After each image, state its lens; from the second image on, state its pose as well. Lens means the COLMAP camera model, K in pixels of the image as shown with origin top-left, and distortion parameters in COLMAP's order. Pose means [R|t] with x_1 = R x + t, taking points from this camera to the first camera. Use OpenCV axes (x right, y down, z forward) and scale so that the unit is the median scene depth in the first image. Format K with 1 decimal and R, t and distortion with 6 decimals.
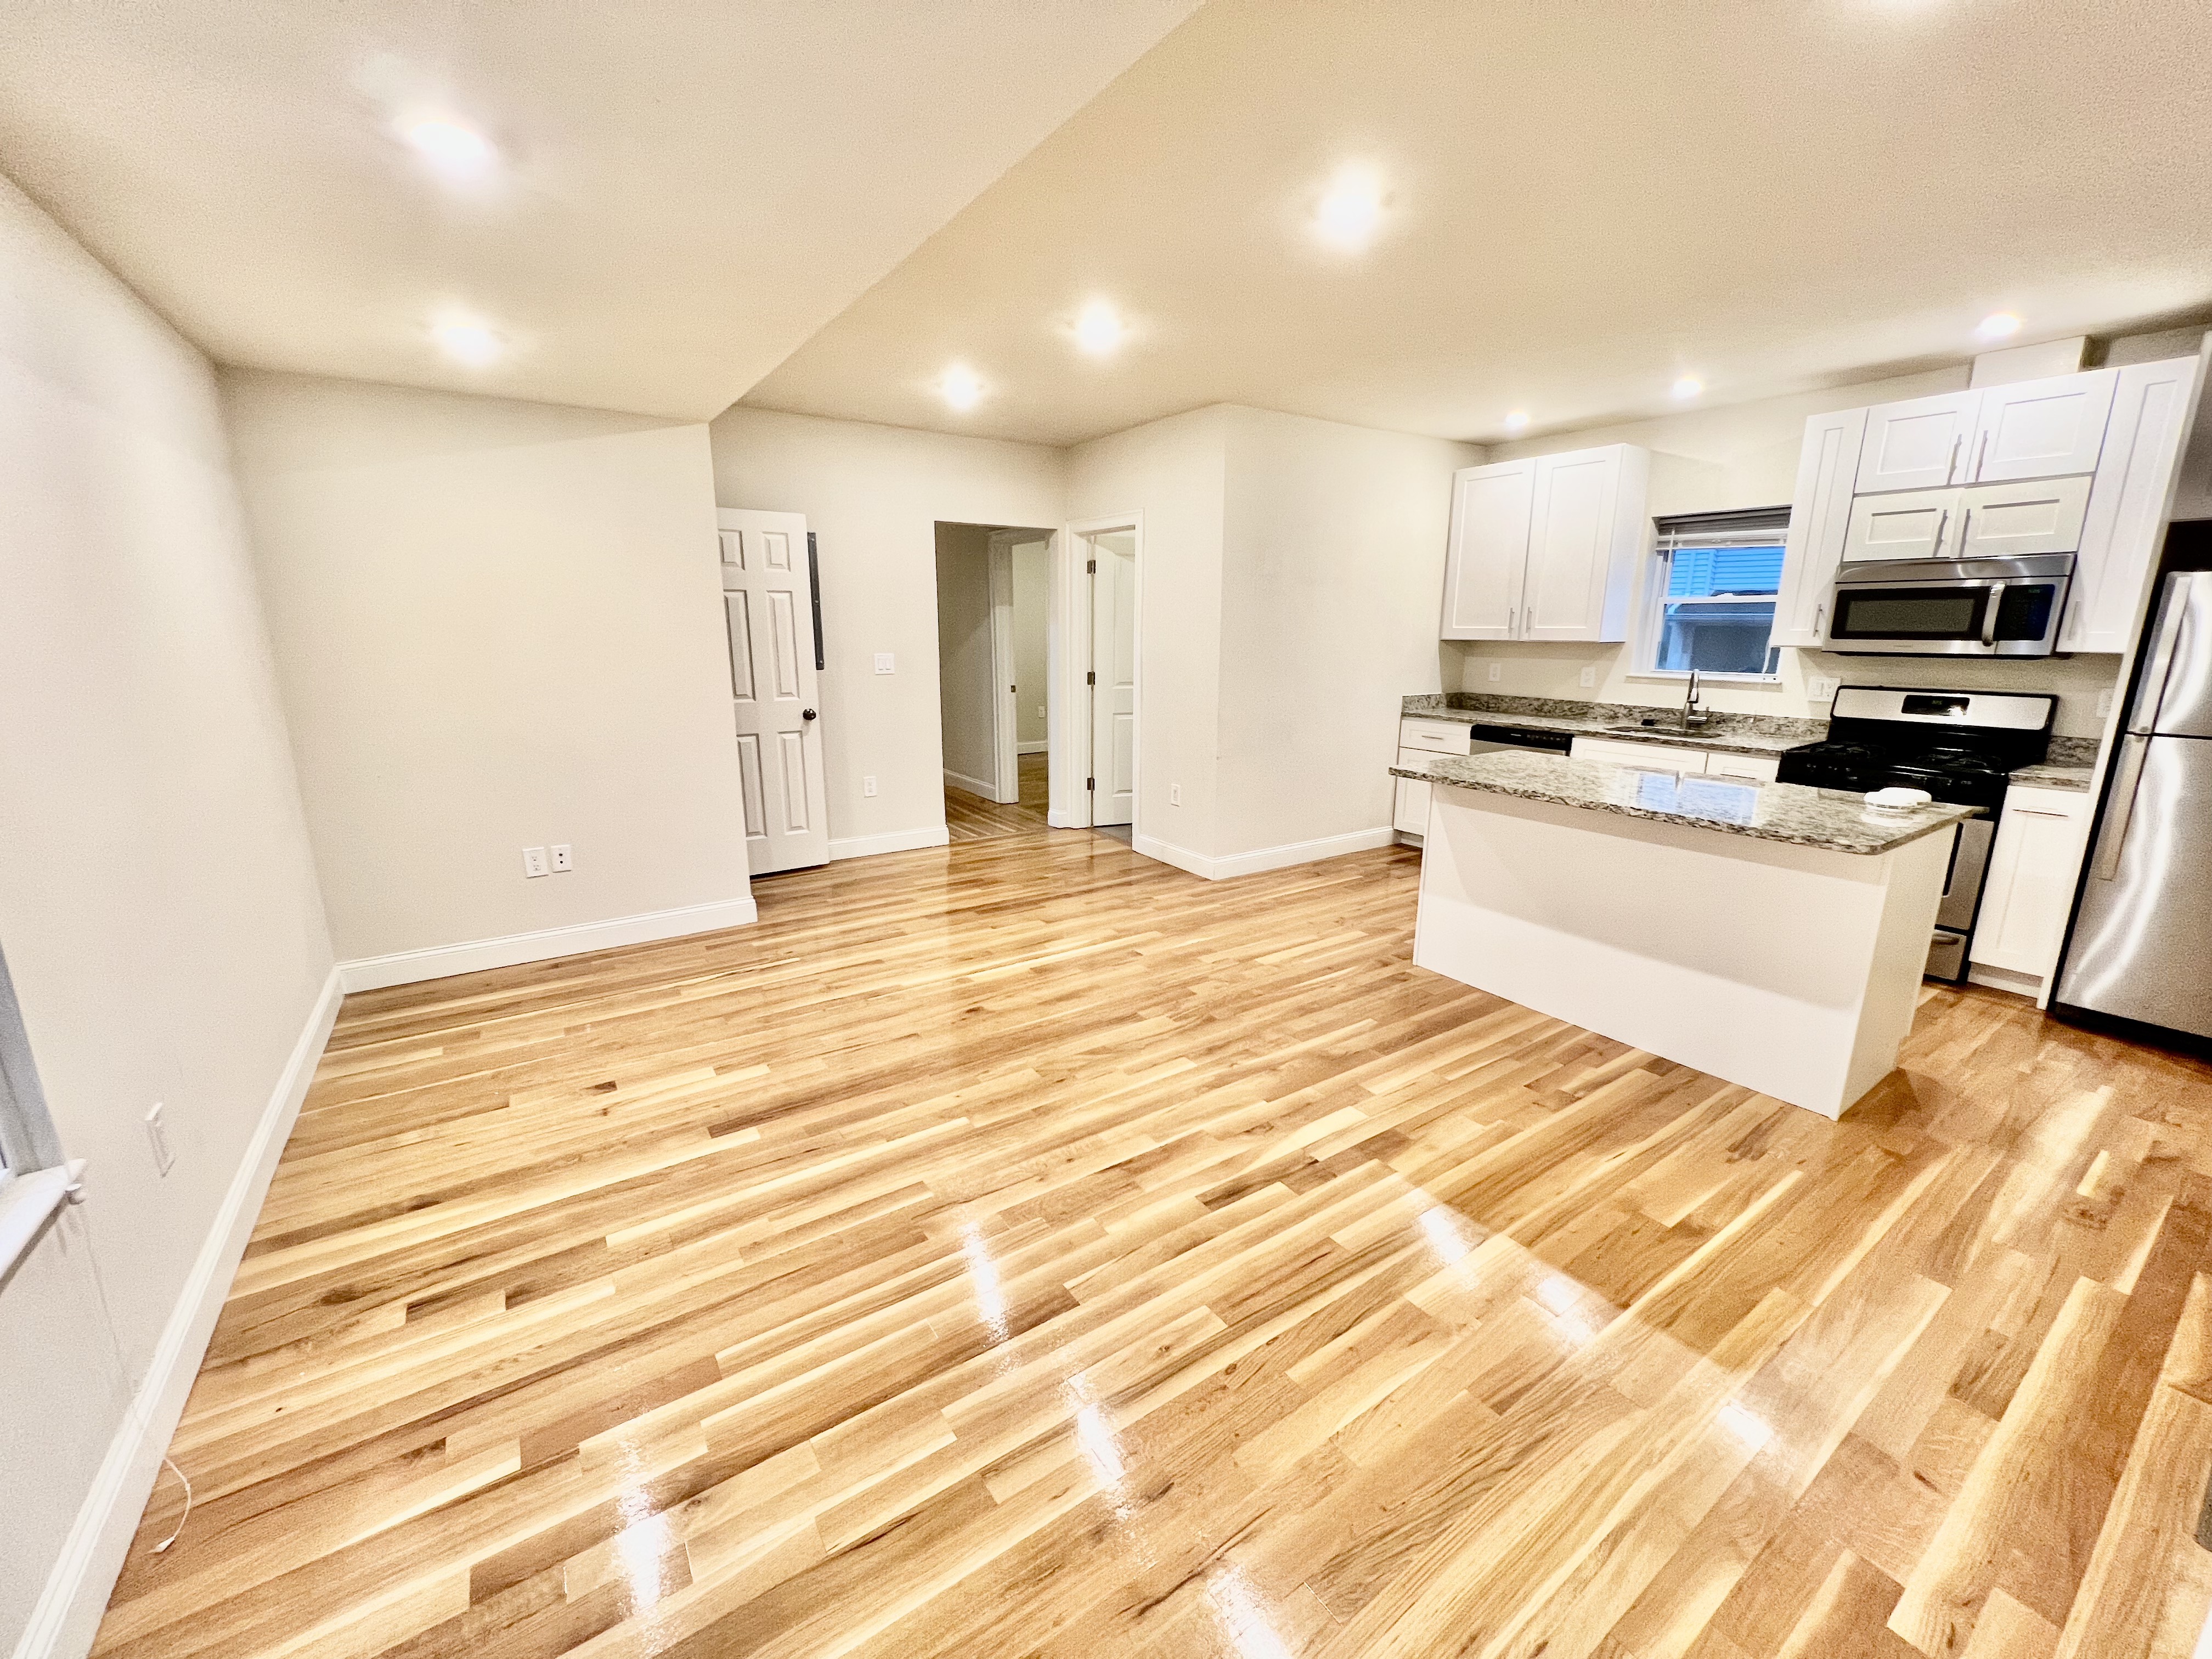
lens RADIAL K [[885.6, 0, 1104.0], [0, 885.6, 824.9], [0, 0, 1]] dist [-0.000075, -0.000160]
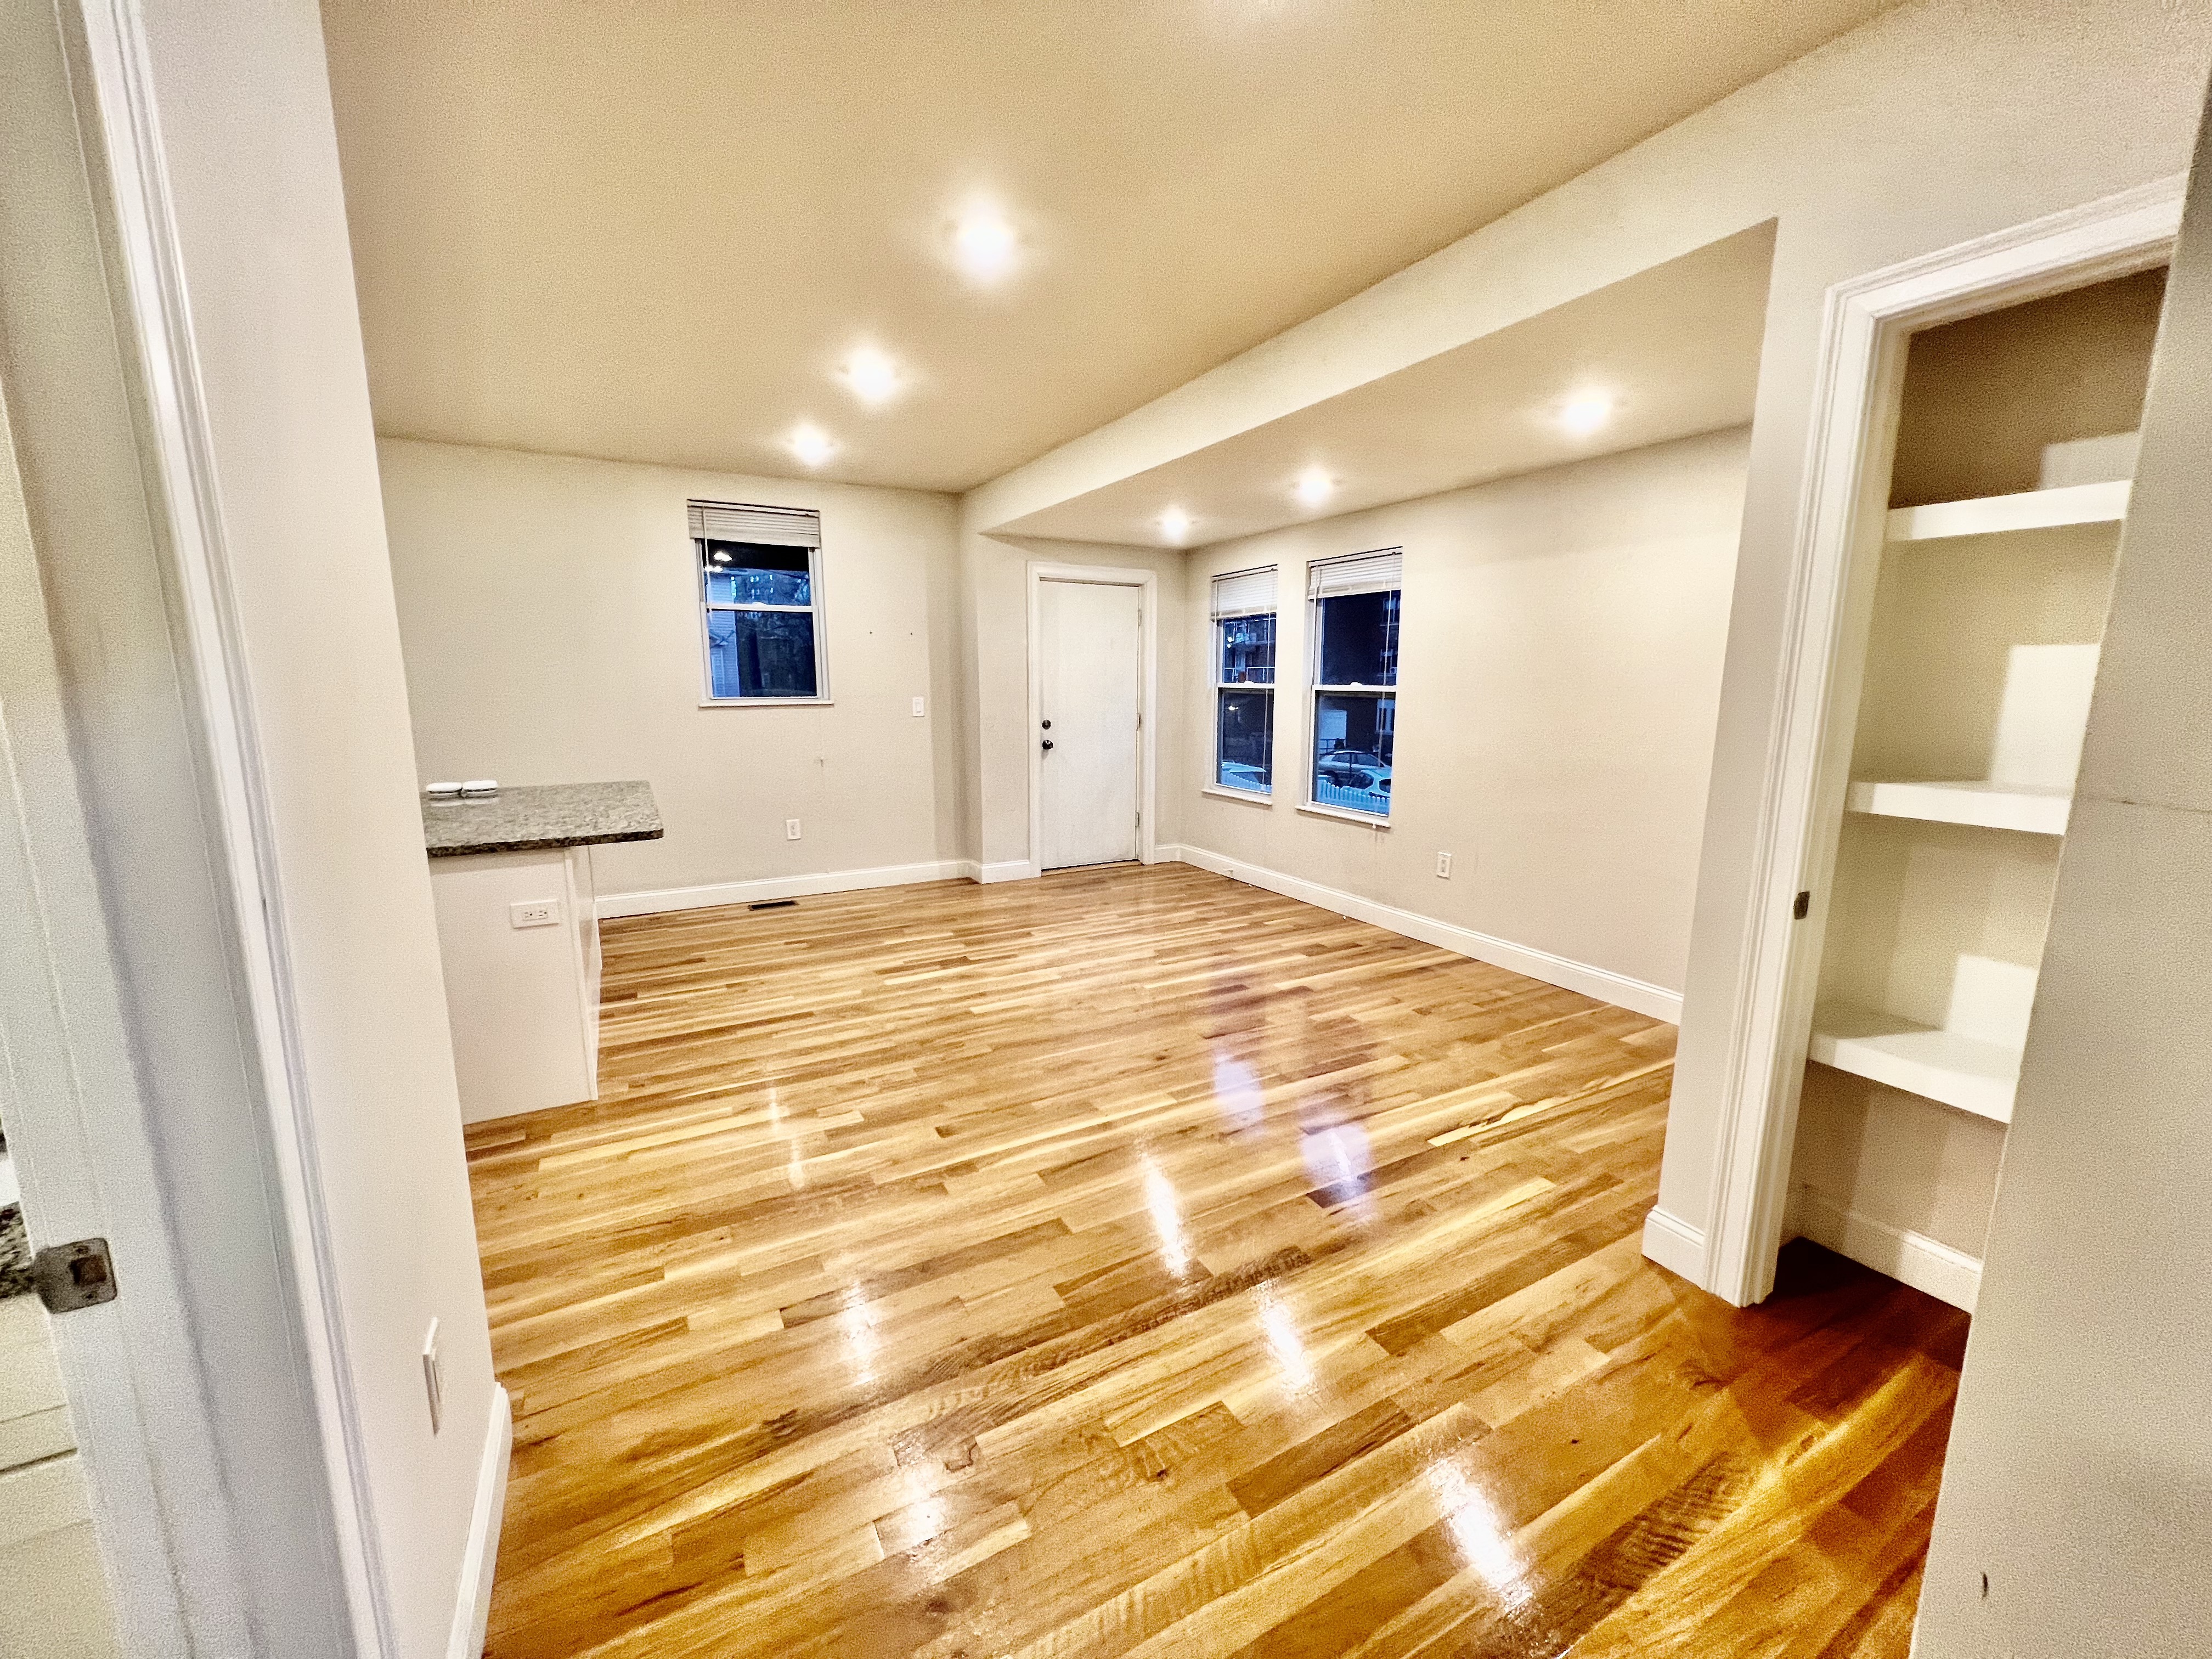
lens RADIAL K [[880.6, 0, 1103.6], [0, 880.6, 825.8], [0, 0, 1]] dist [-0.000417, 0.000519]
pose [[-0.994955, -0.020864, 0.098125, -0.152625], [0.018627, 0.922703, 0.385062, -0.340280], [-0.098574, 0.384947, -0.917659, 1.546106]]
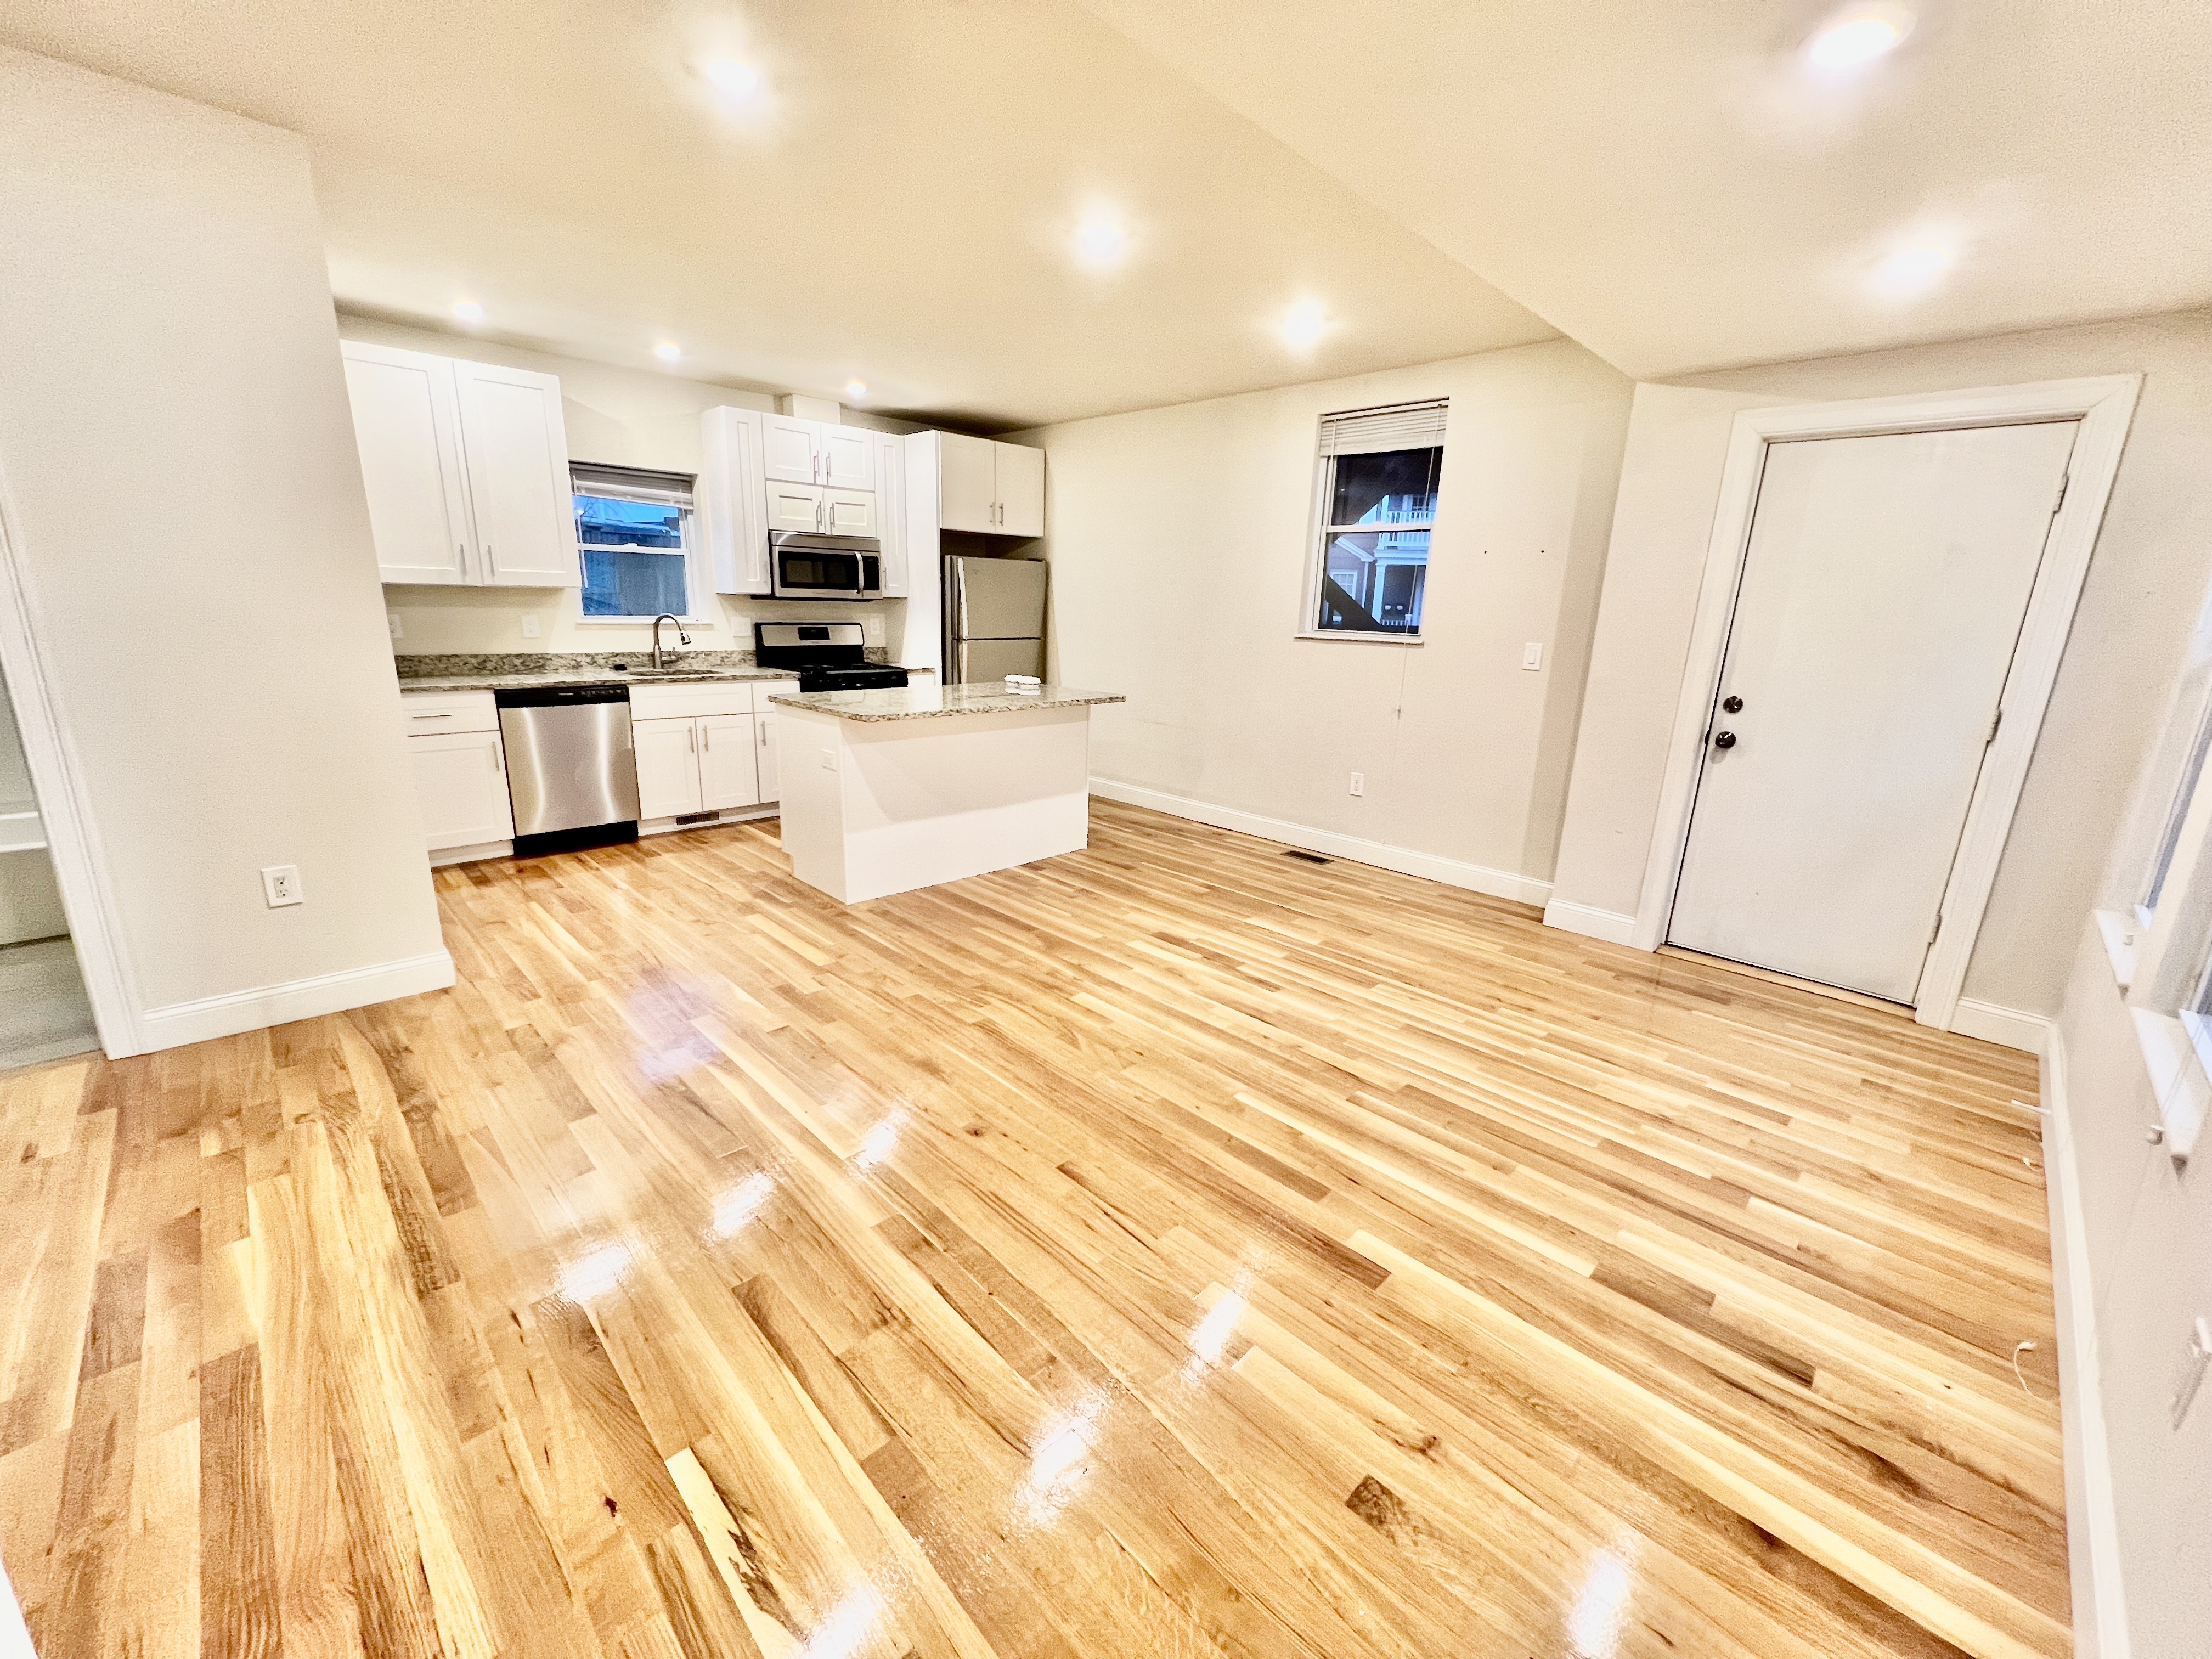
lens RADIAL K [[880.6, 0, 1103.6], [0, 880.6, 825.8], [0, 0, 1]] dist [-0.000417, 0.000519]
pose [[-0.181106, -0.252917, 0.950386, -0.657122], [0.189149, 0.939367, 0.286029, -0.167187], [-0.965103, 0.231566, -0.122286, 0.806583]]
